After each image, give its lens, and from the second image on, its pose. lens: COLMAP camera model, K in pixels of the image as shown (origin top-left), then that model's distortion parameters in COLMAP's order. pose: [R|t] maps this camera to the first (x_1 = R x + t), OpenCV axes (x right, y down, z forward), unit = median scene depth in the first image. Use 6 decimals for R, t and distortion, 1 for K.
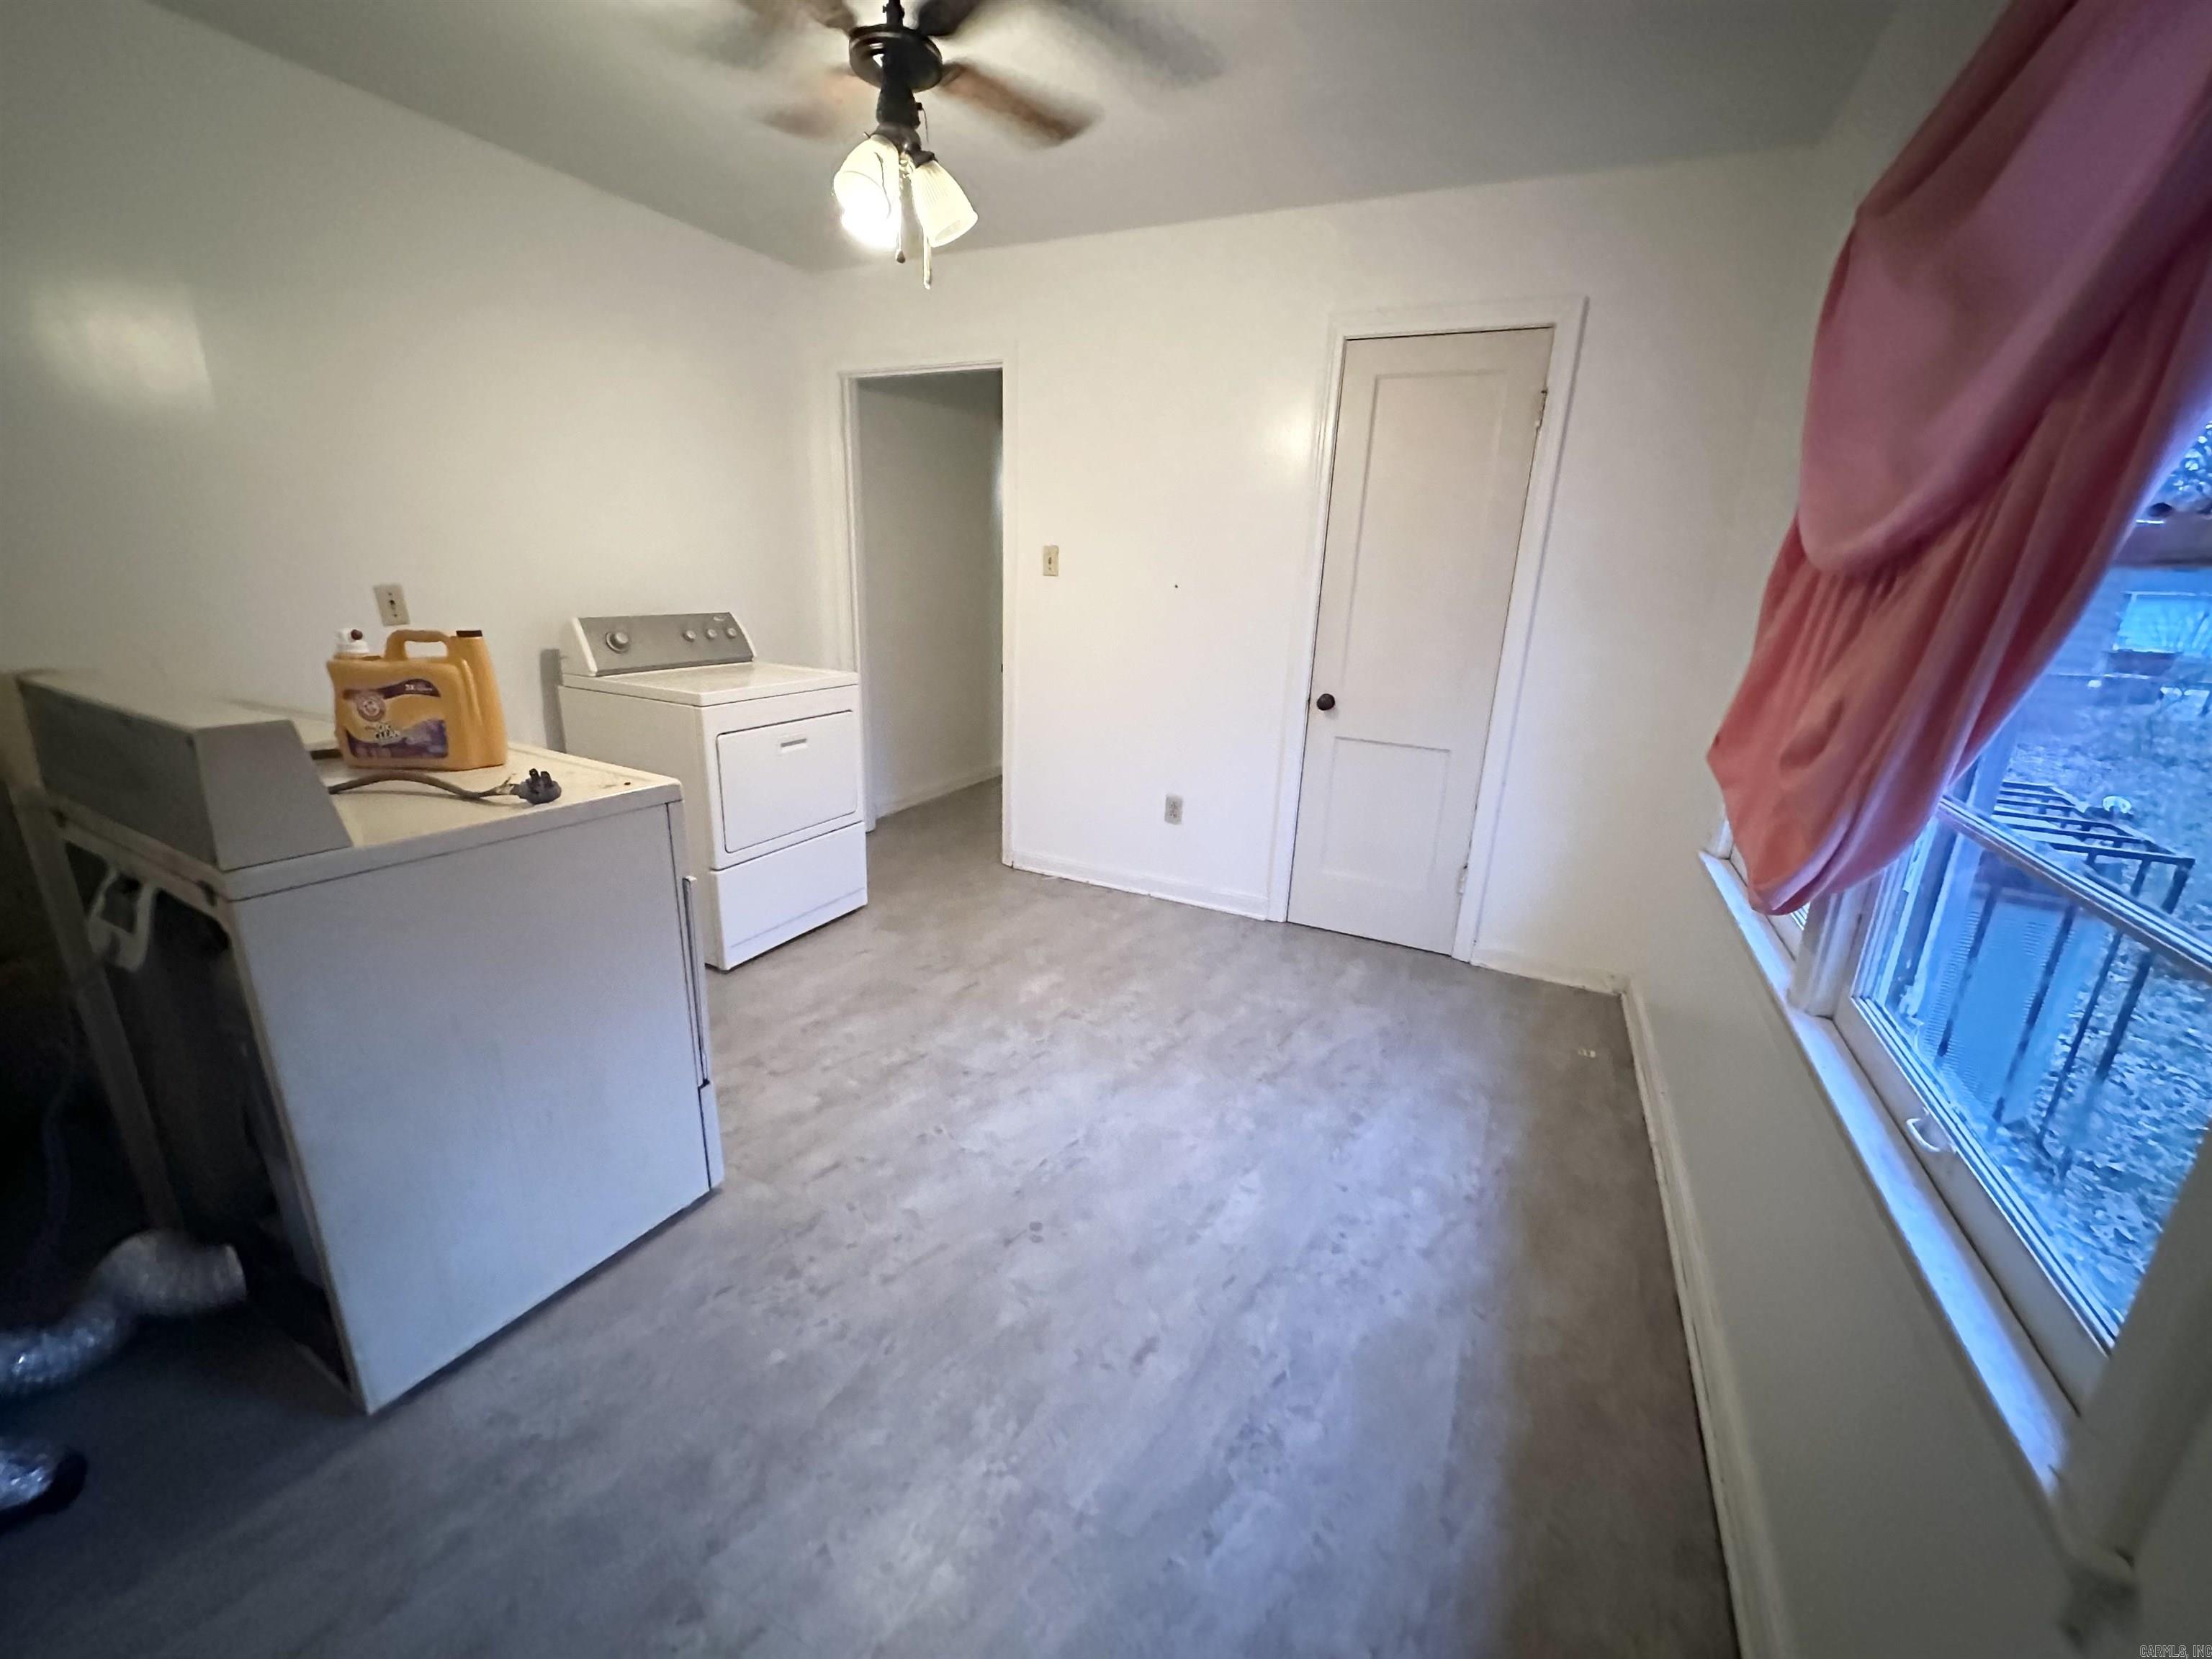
lens RADIAL K [[880.9, 0, 1102.1], [0, 880.9, 822.2], [0, 0, 1]] dist [0.001180, 0.000078]
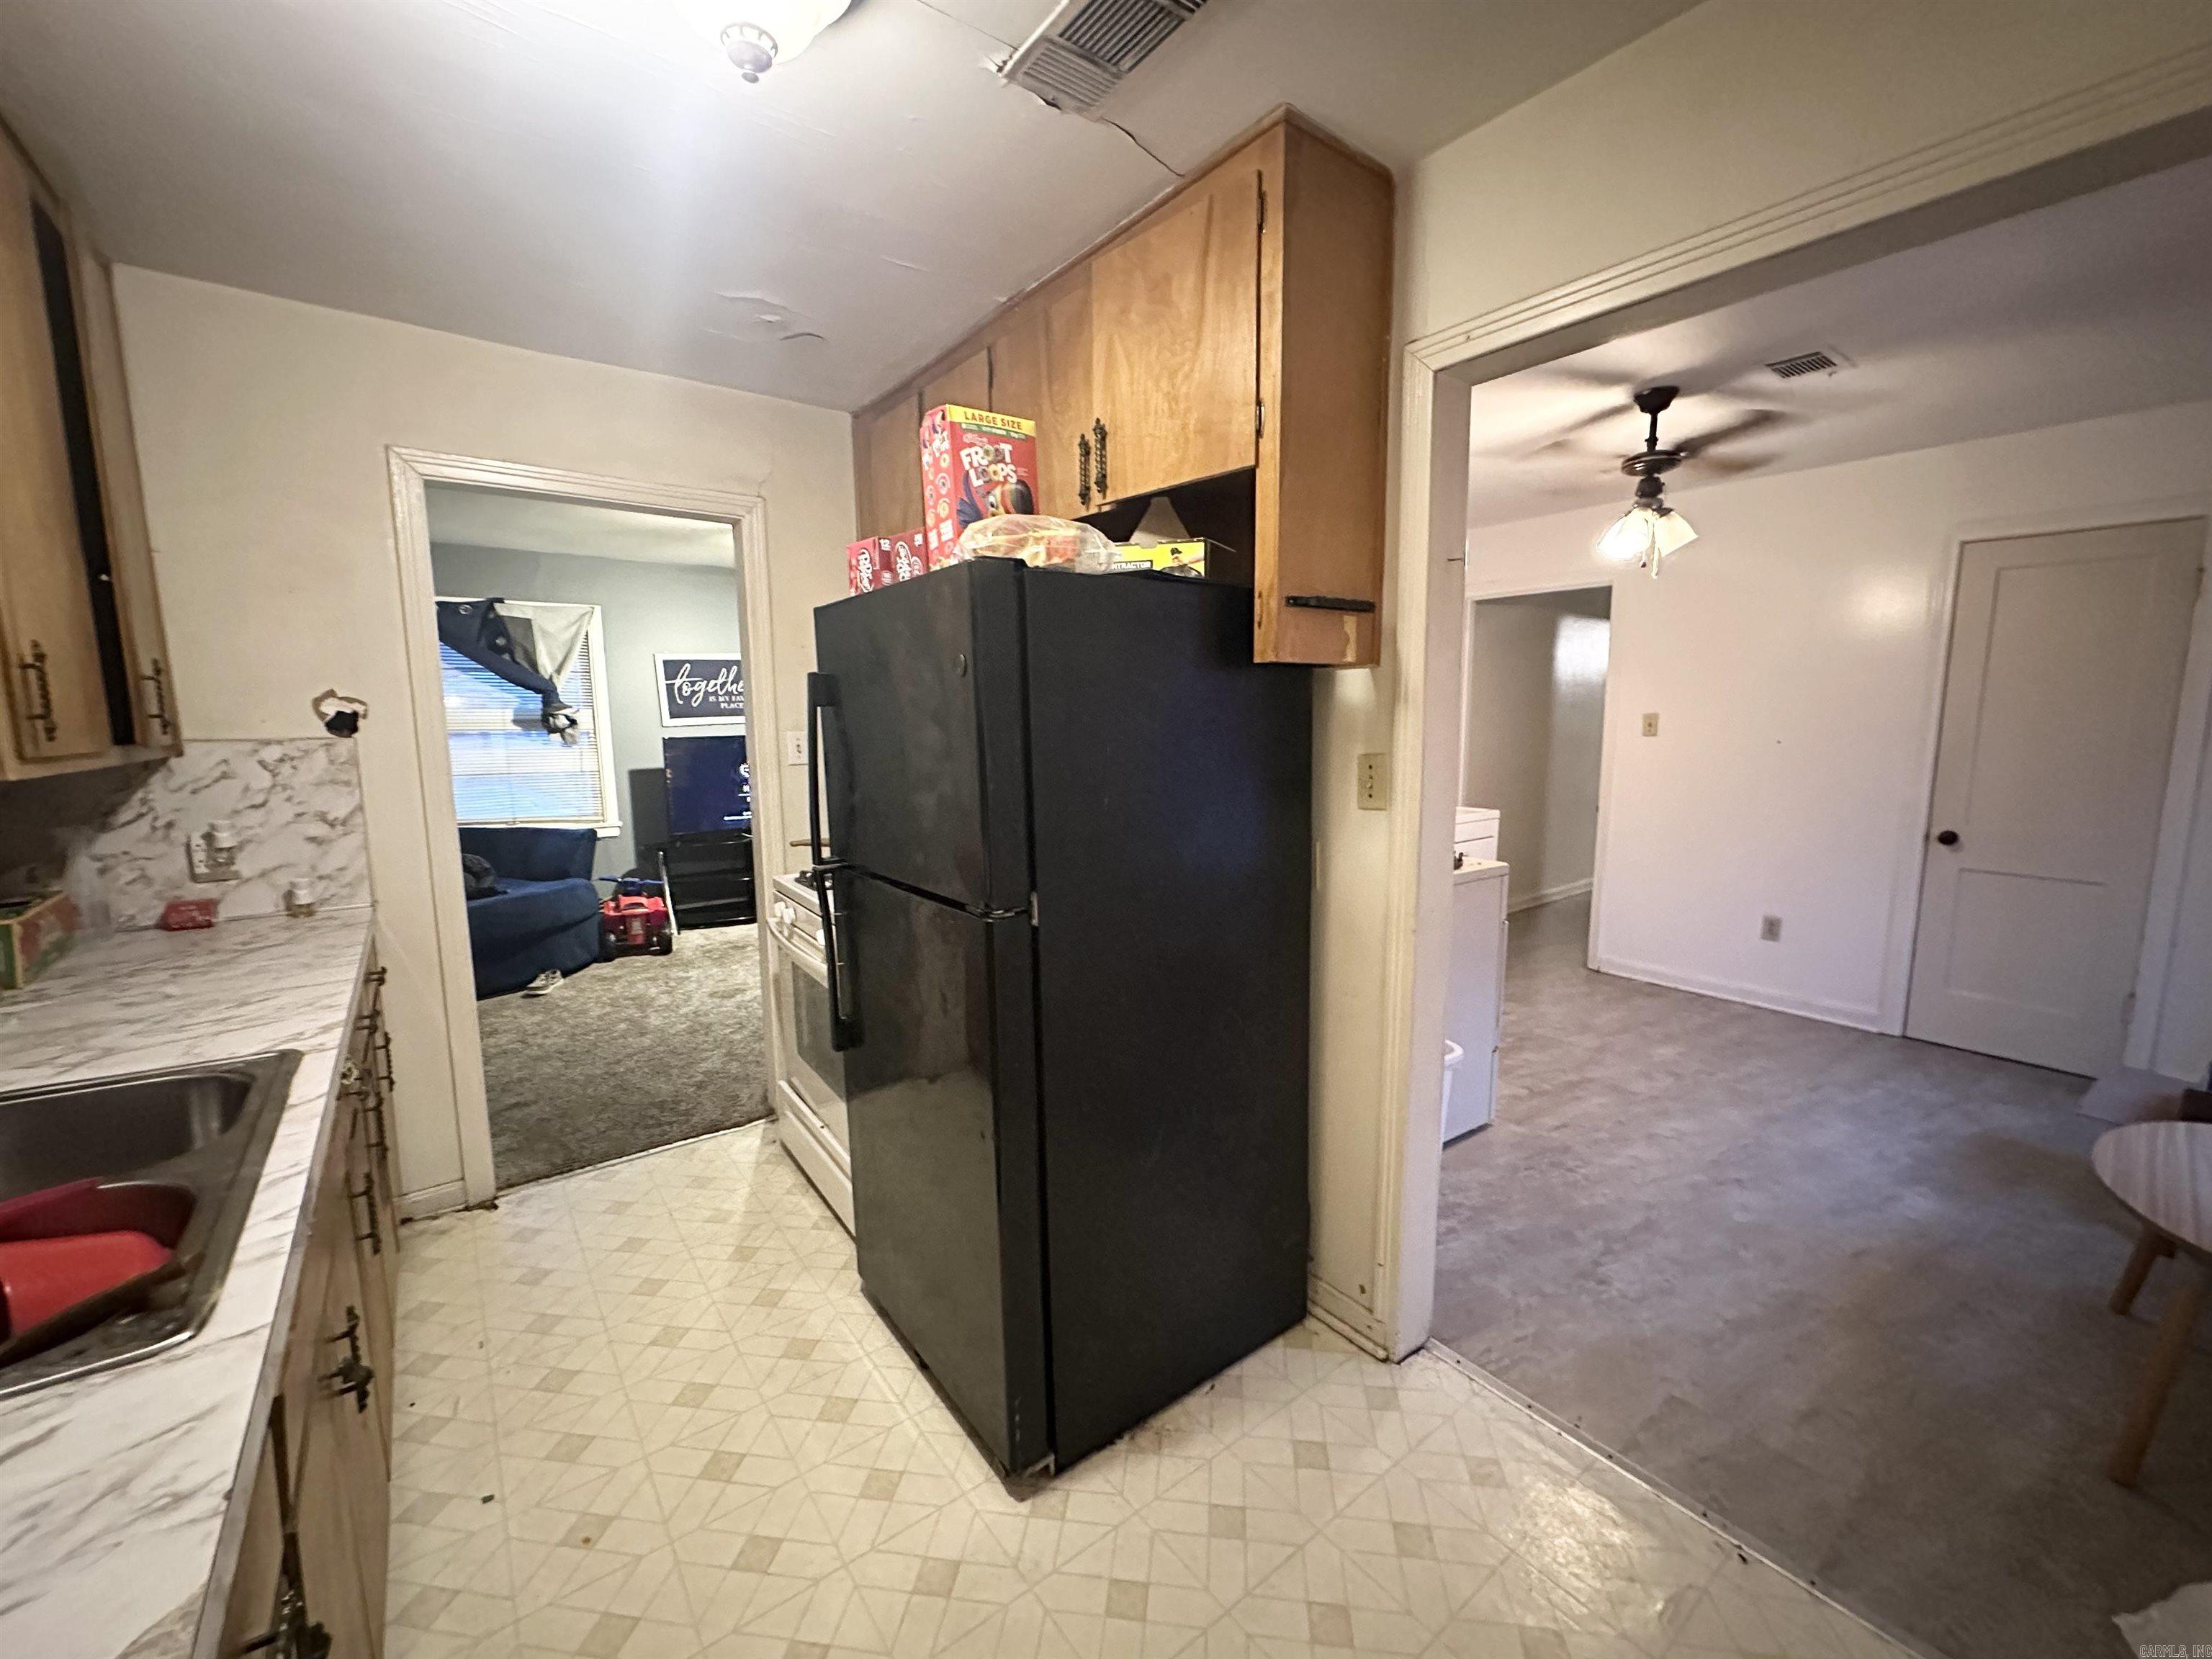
lens RADIAL K [[880.9, 0, 1108.2], [0, 880.9, 831.7], [0, 0, 1]] dist [0.001180, 0.000078]
pose [[0.898027, 0.015640, -0.439662, -0.246791], [-0.083934, 0.987102, -0.136326, 0.115761], [0.431859, 0.159327, 0.887757, -0.541062]]
